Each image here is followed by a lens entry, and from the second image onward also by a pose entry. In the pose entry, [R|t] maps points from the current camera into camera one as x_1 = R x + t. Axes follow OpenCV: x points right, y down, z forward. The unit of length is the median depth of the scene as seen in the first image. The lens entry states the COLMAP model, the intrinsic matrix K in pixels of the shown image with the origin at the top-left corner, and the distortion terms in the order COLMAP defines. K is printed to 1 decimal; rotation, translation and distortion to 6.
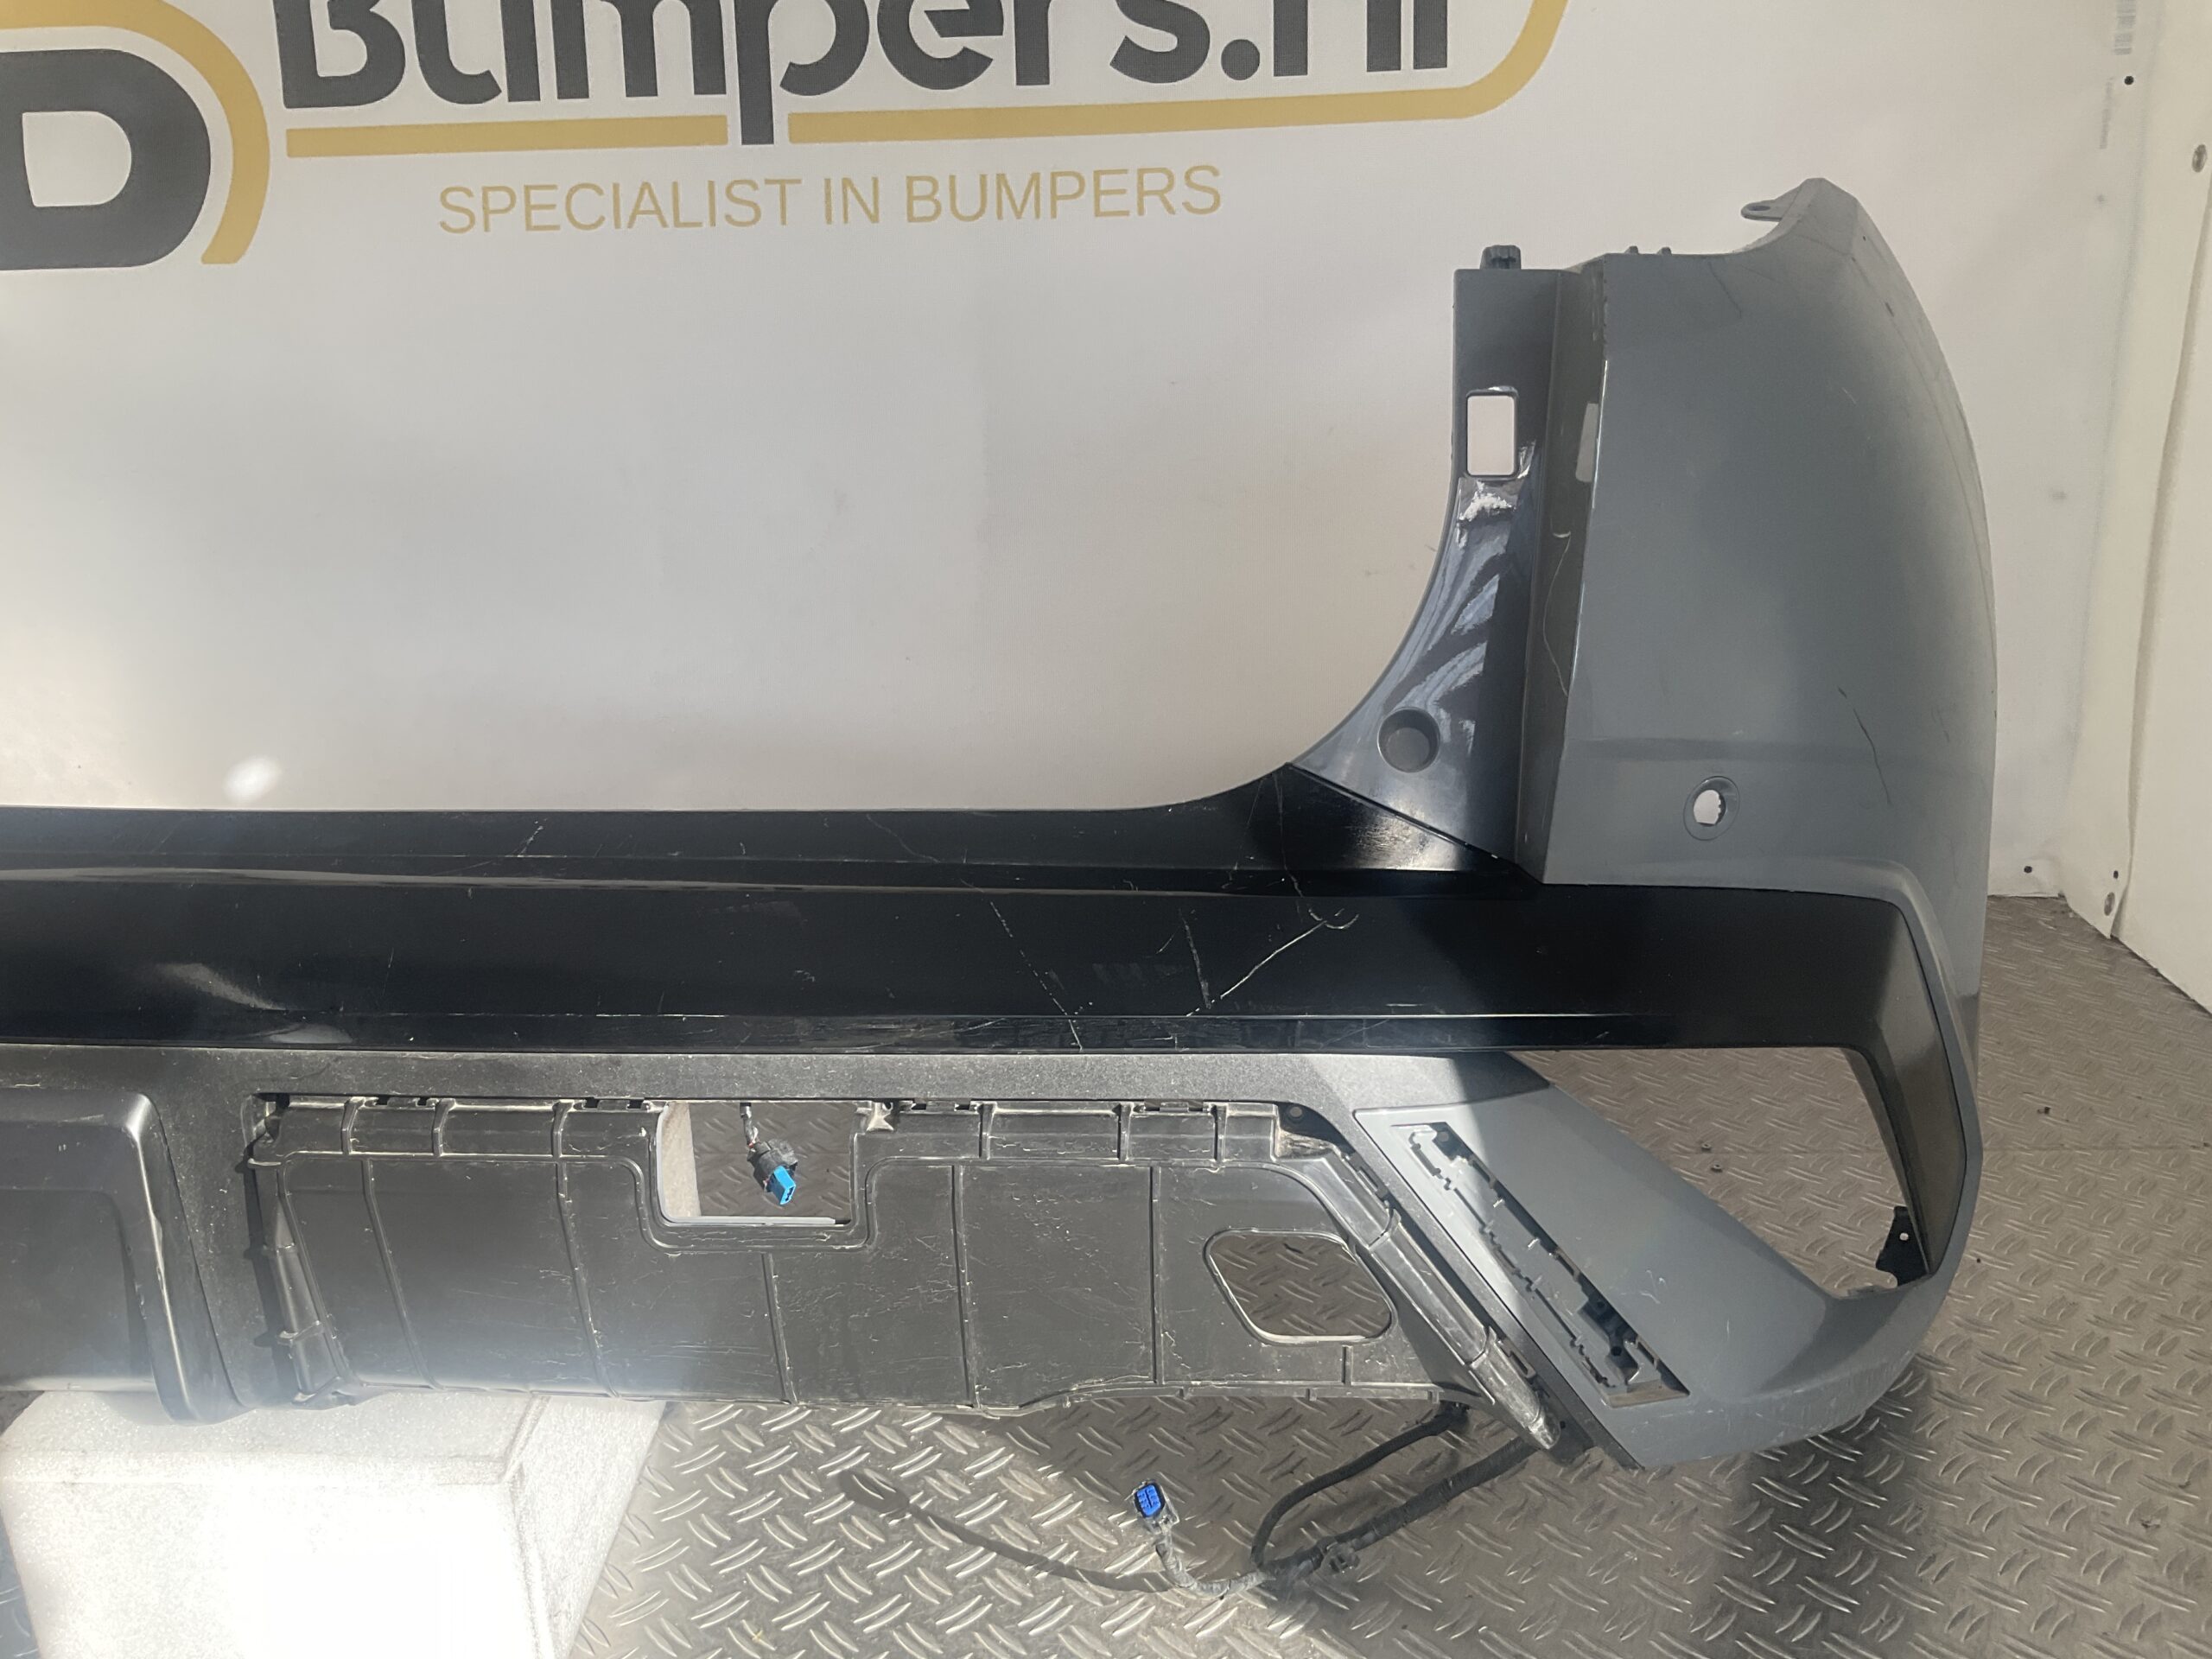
lens RADIAL K [[1853.4, 0, 1112.6], [0, 1853.4, 813.0], [0, 0, 1]] dist [0.066676, -0.132587]
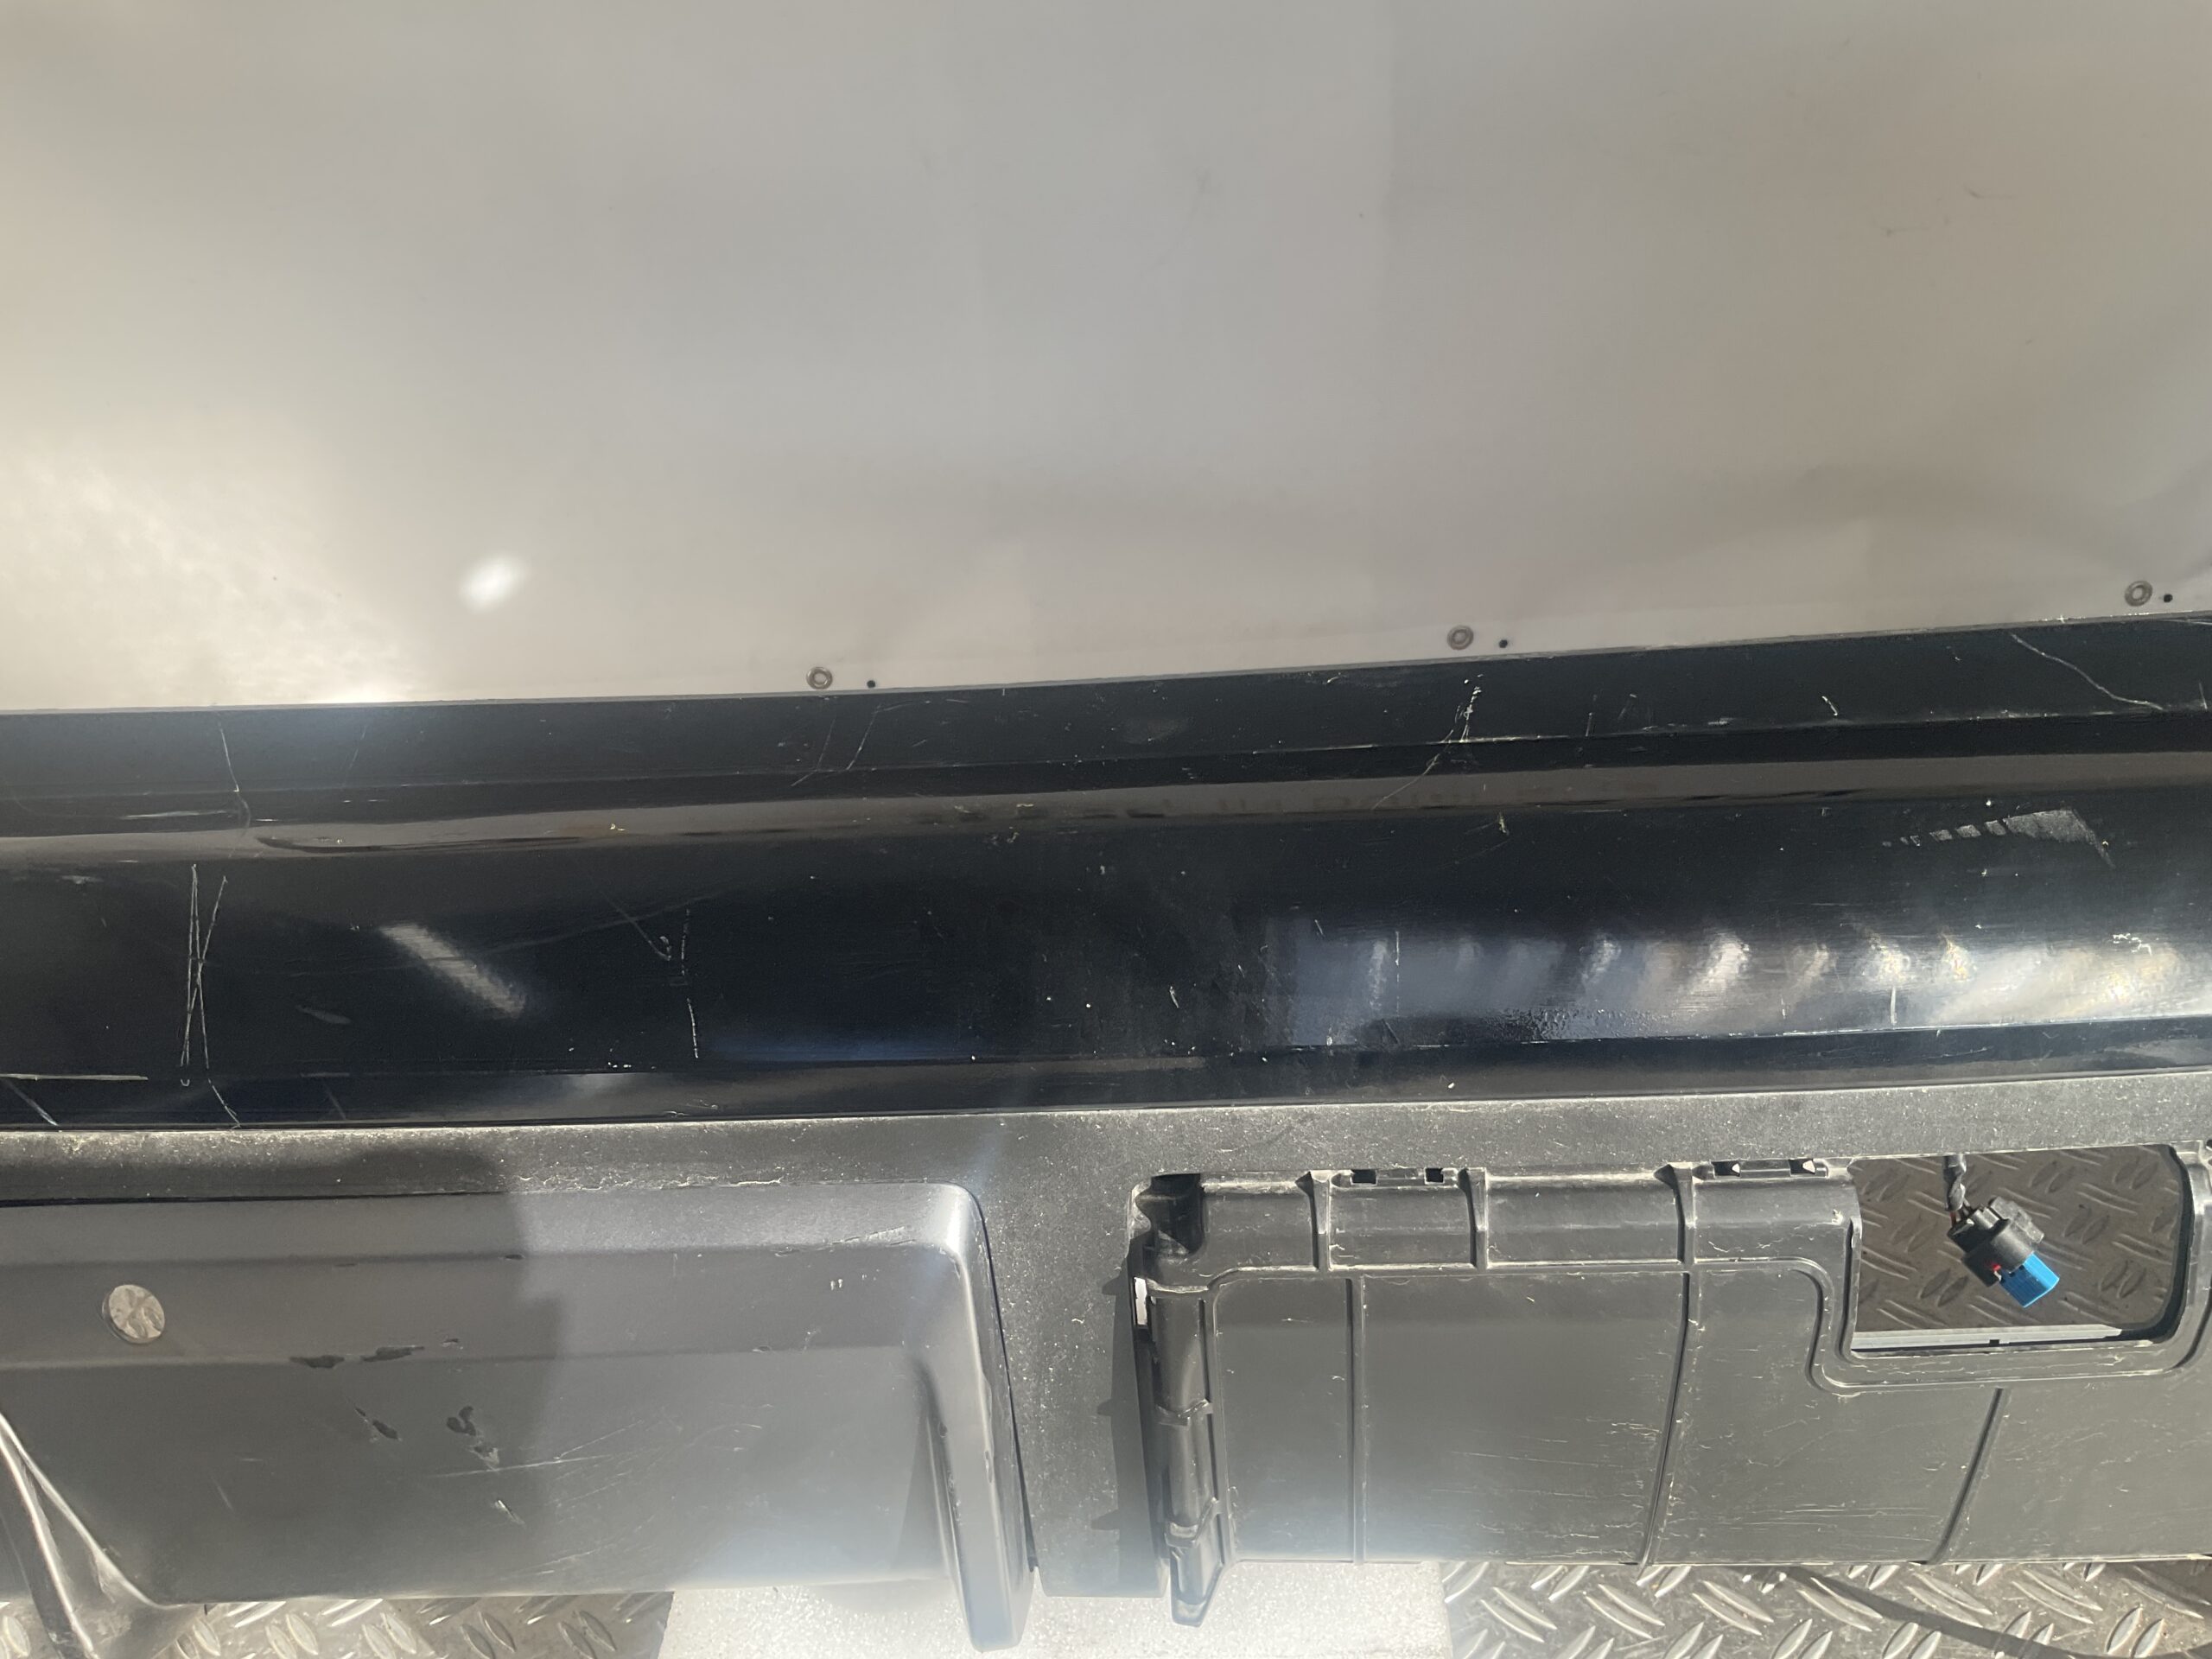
lens RADIAL K [[1853.4, 0, 1104.3], [0, 1853.4, 835.9], [0, 0, 1]] dist [0.066676, -0.132587]
pose [[0.998179, -0.058976, -0.012650, -0.319204], [0.060228, 0.985944, 0.155842, -0.035648], [0.003282, -0.156321, 0.987701, 0.297860]]
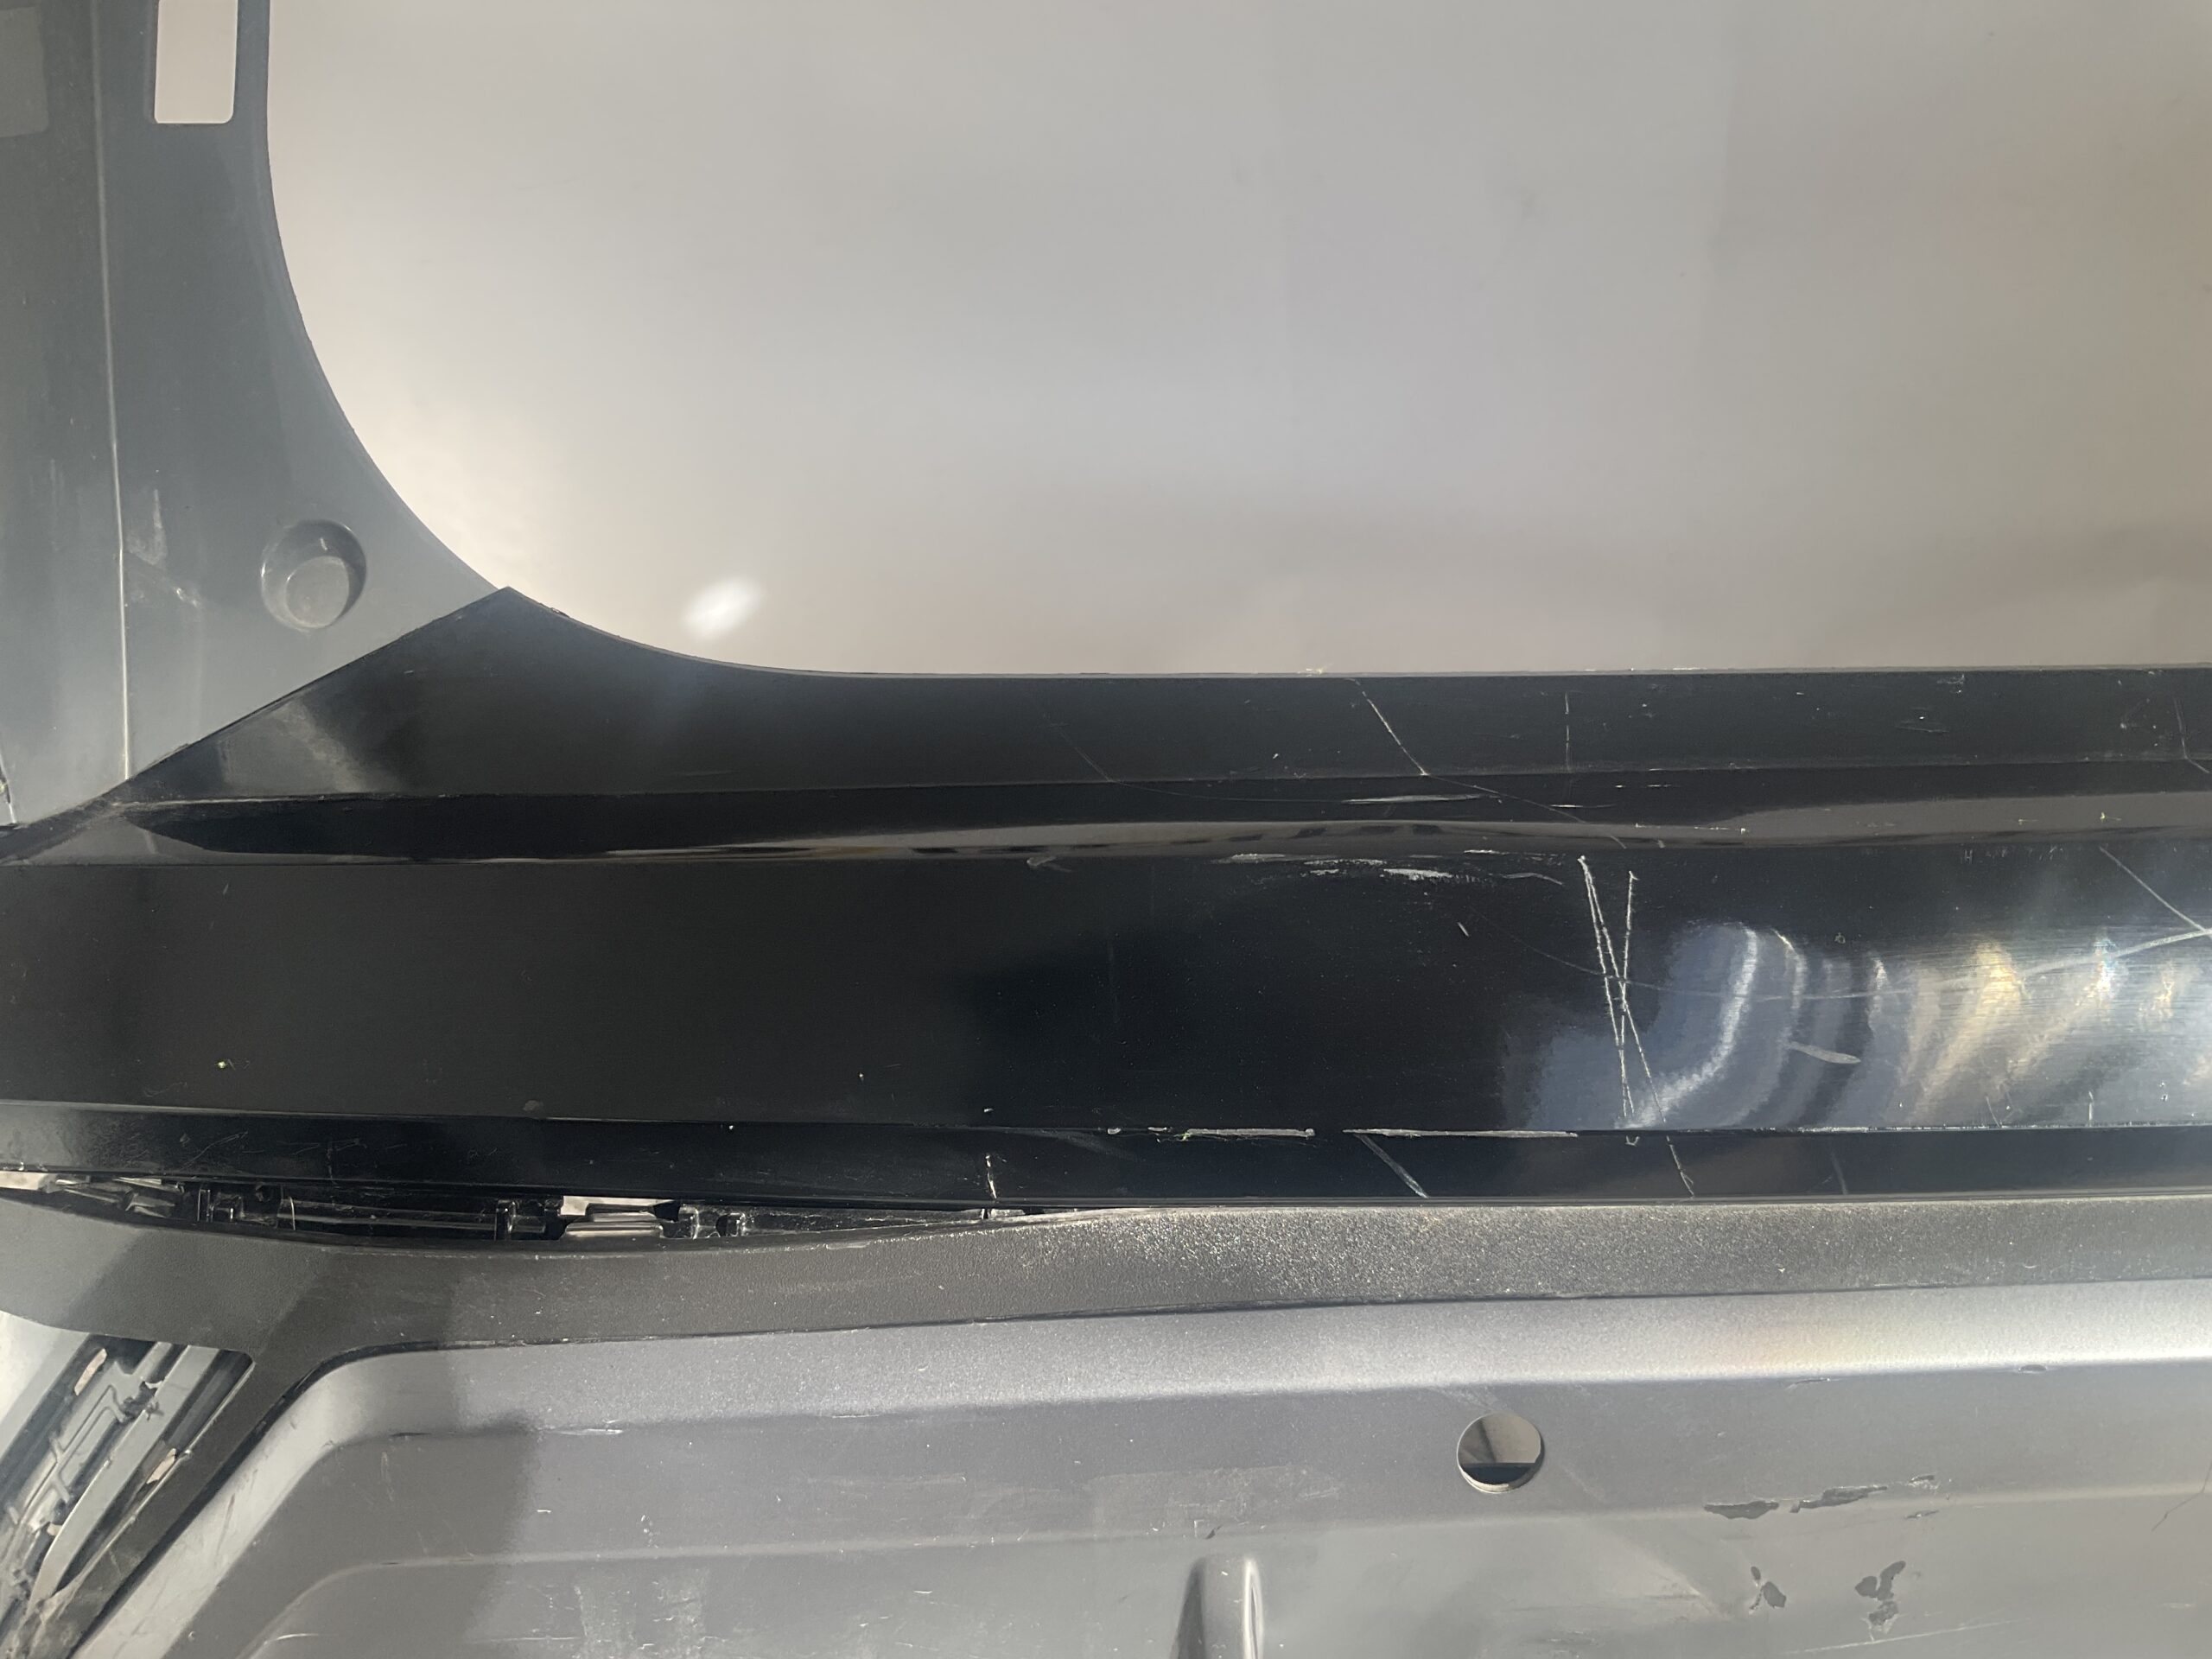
lens RADIAL K [[1853.4, 0, 1092.5], [0, 1853.4, 828.7], [0, 0, 1]] dist [0.066676, -0.132587]
pose [[0.996155, -0.042116, 0.076816, -0.646200], [0.033154, 0.992879, 0.114418, -0.020202], [-0.081087, -0.111431, 0.990458, 0.401908]]
